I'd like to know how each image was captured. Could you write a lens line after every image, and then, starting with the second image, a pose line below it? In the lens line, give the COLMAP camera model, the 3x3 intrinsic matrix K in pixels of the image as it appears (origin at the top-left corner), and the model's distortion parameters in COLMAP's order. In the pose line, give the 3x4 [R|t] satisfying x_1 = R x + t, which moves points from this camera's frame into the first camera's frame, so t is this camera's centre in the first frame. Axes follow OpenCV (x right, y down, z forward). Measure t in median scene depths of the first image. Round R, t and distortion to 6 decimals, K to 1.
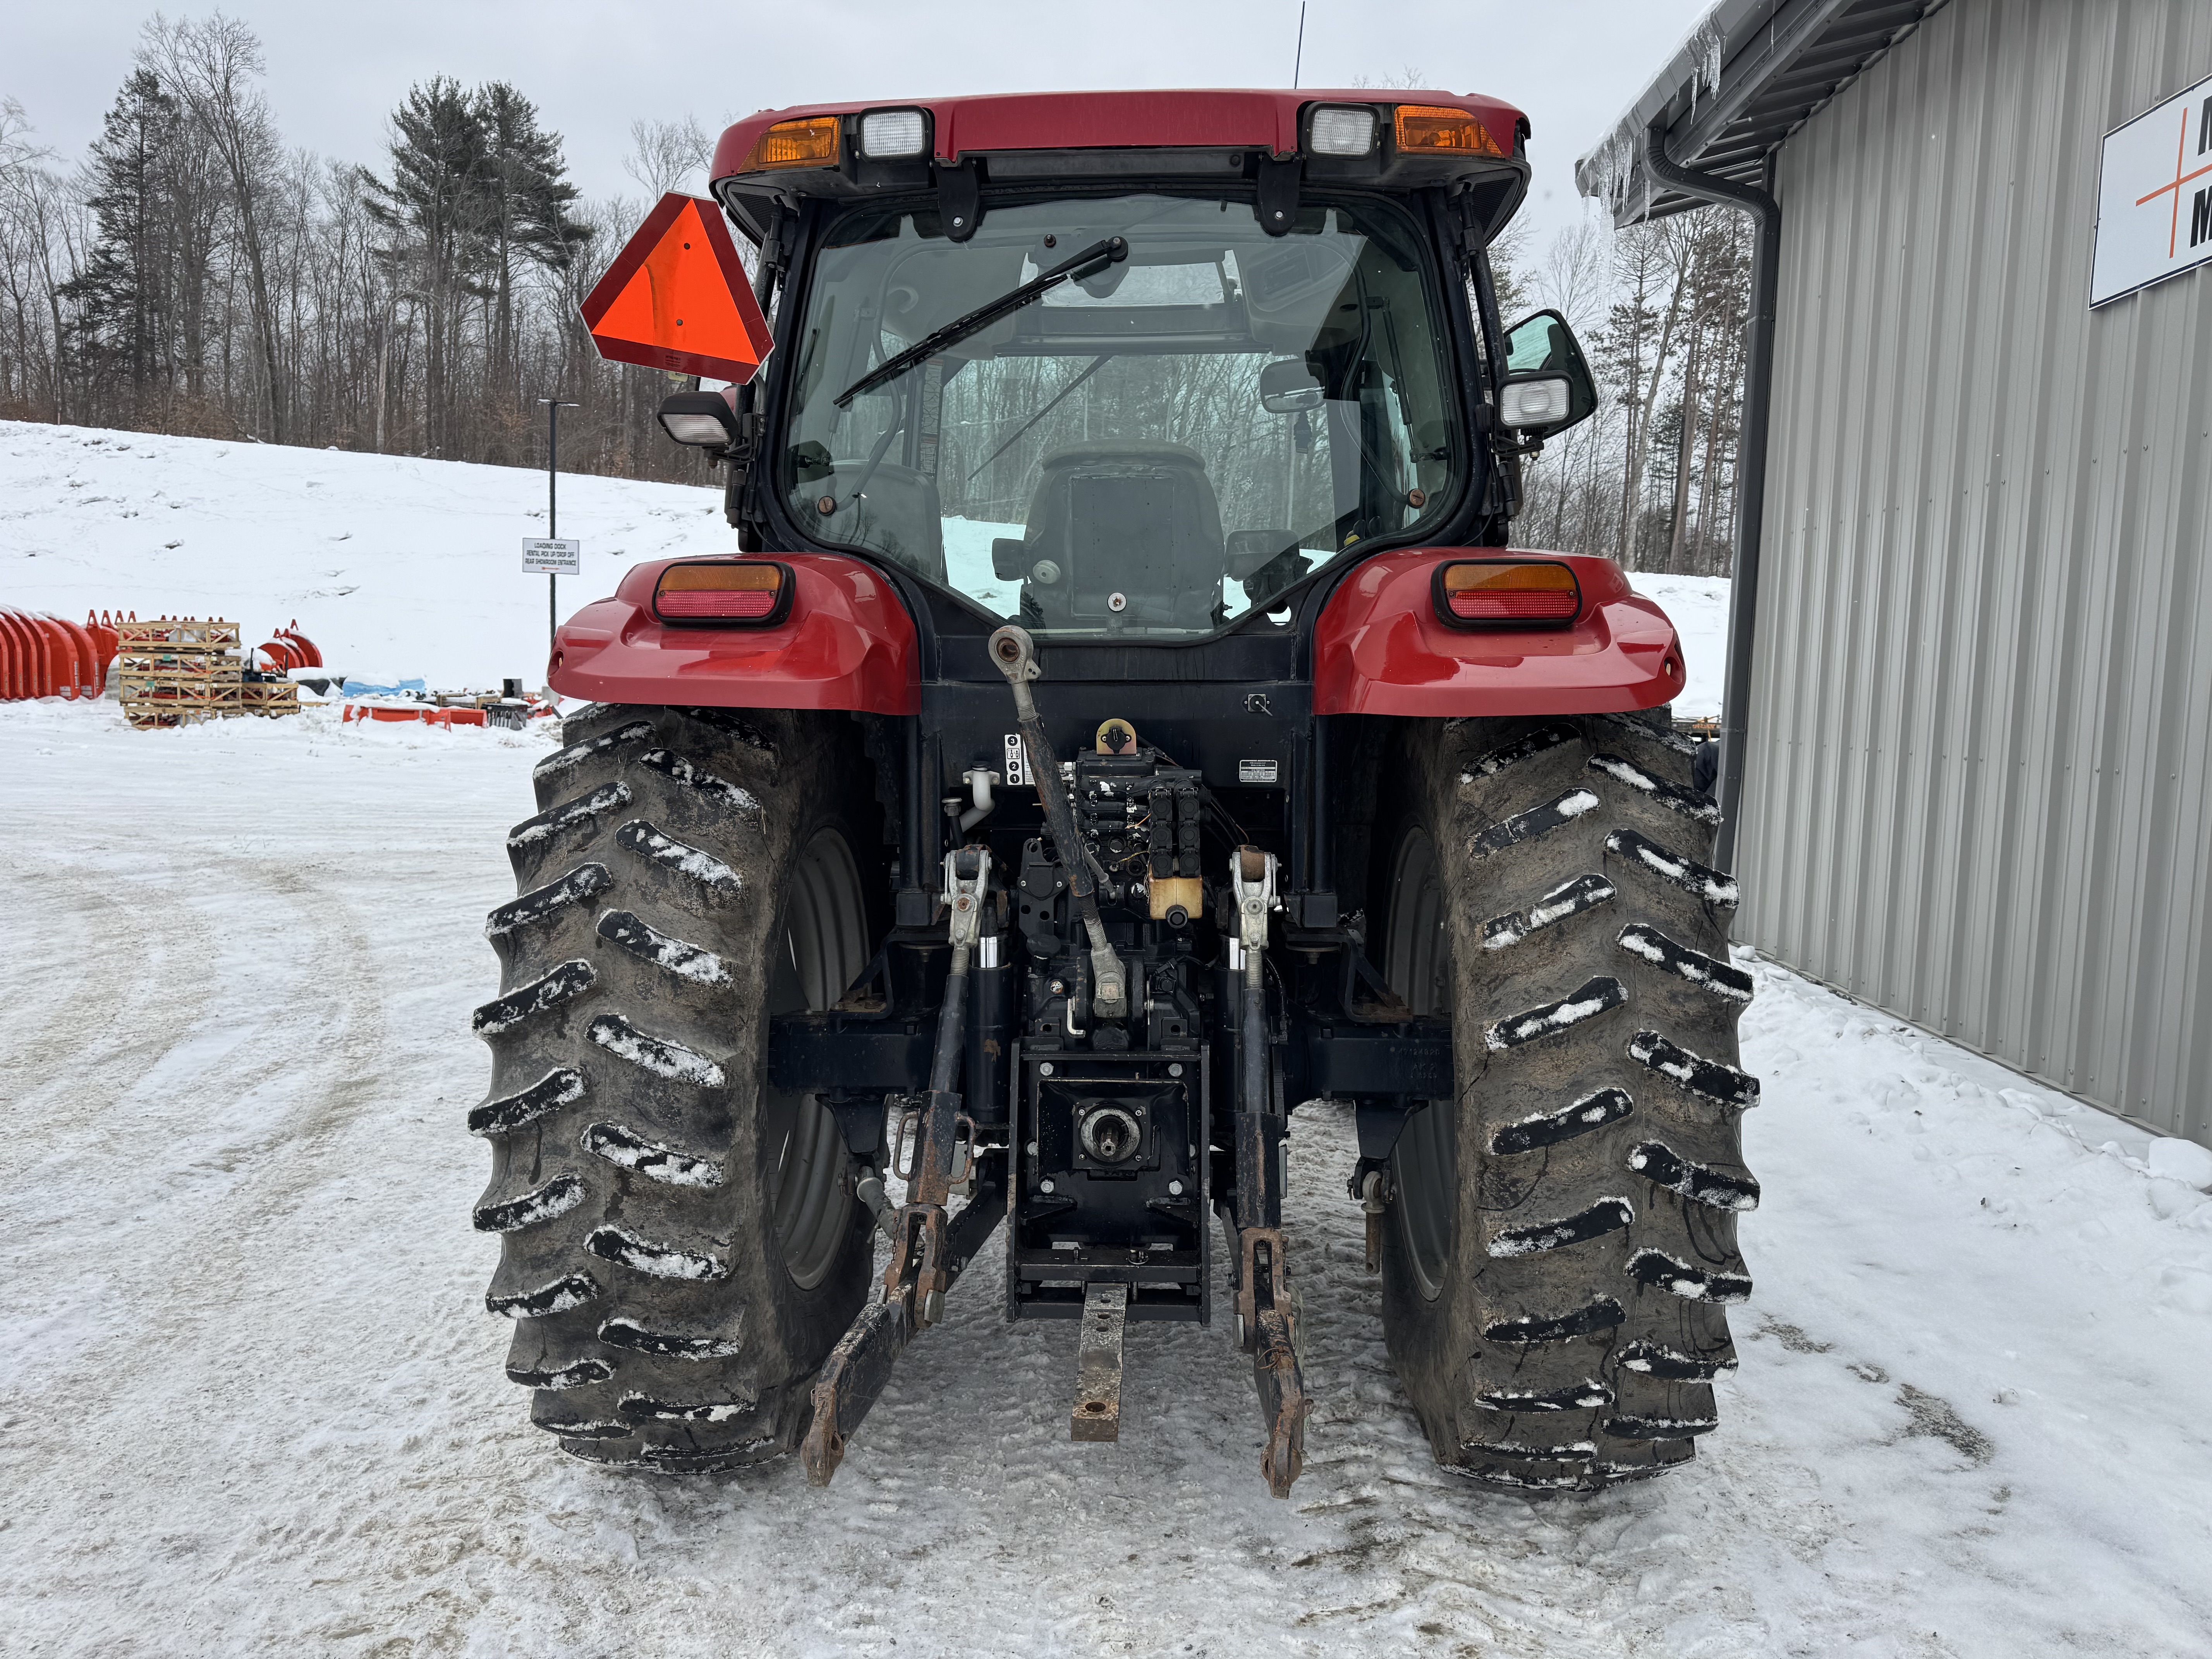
lens RADIAL K [[1567.2, 0, 1100.7], [0, 1567.2, 821.3], [0, 0, 1]] dist [-0.001538, 0.010349]
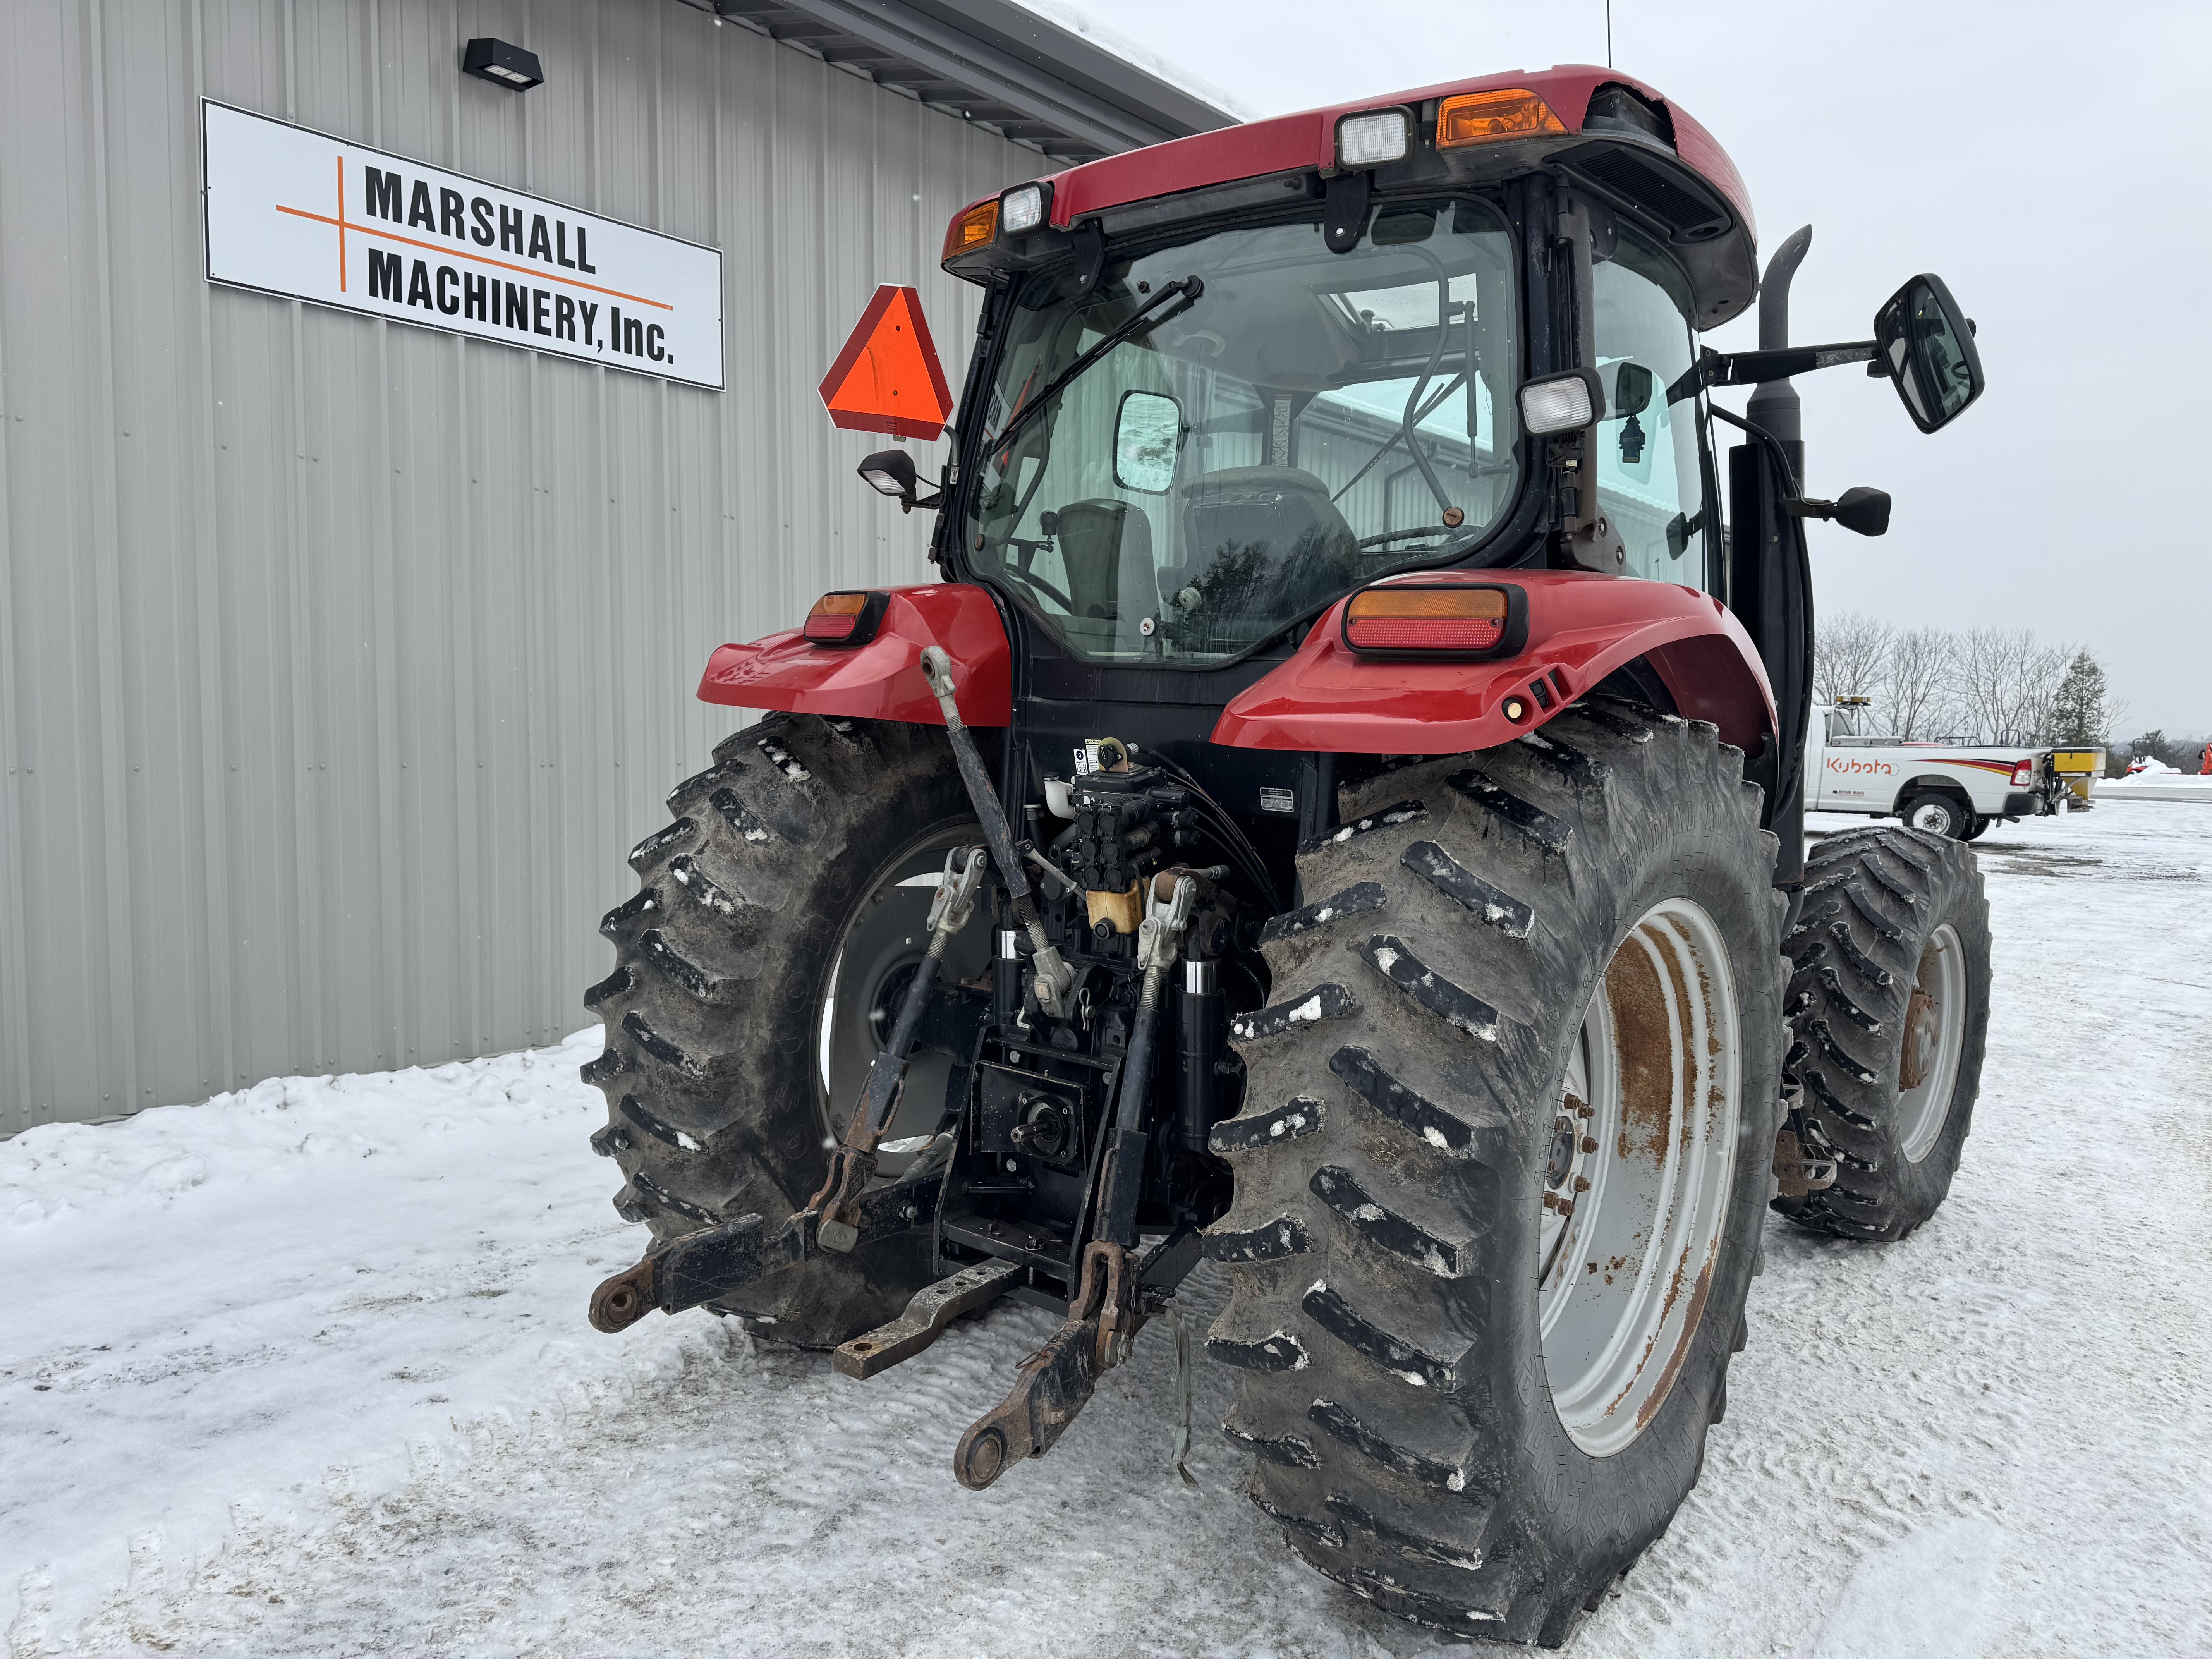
lens RADIAL K [[1552.9, 0, 1091.9], [0, 1552.9, 825.3], [0, 0, 1]] dist [0.053181, -0.064325]
pose [[-0.788547, -0.068146, 0.611187, -0.378254], [0.025464, 0.989371, 0.143166, -0.121506], [-0.614447, 0.128456, -0.778430, 1.421419]]
